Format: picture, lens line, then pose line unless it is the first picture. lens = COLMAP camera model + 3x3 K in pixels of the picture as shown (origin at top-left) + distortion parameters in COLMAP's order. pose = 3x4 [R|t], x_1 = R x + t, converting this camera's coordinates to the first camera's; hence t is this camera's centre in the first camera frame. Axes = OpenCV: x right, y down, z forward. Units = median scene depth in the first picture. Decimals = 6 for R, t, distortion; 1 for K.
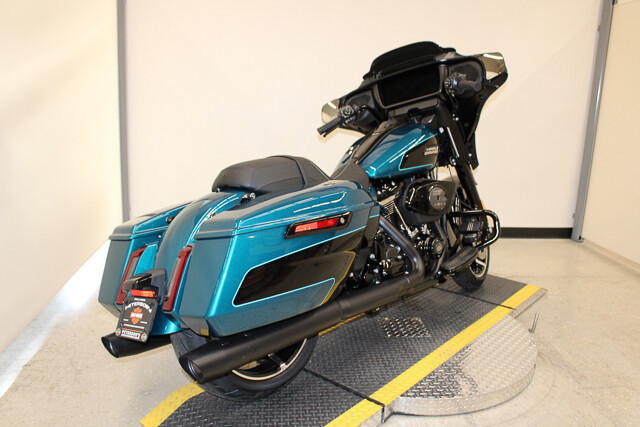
lens RADIAL K [[520.4, 0, 321.1], [0, 520.4, 203.3], [0, 0, 1]] dist [-0.169848, 0.115365]
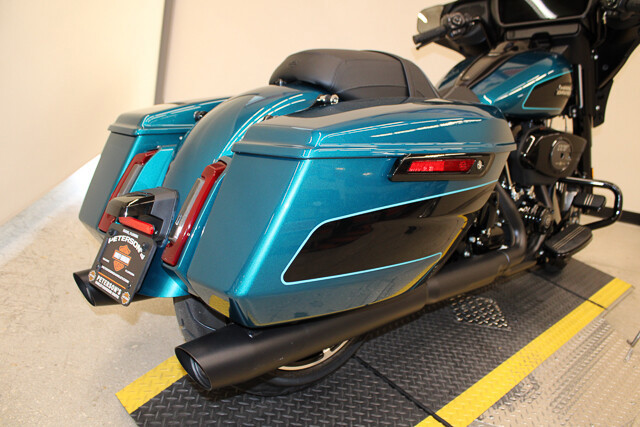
lens RADIAL K [[520.4, 0, 321.1], [0, 520.4, 203.3], [0, 0, 1]] dist [-0.169848, 0.115365]
pose [[0.981529, 0.184103, -0.052022, -0.083630], [-0.175223, 0.974261, 0.141820, 0.020280], [0.076792, -0.130085, 0.988525, 0.331194]]
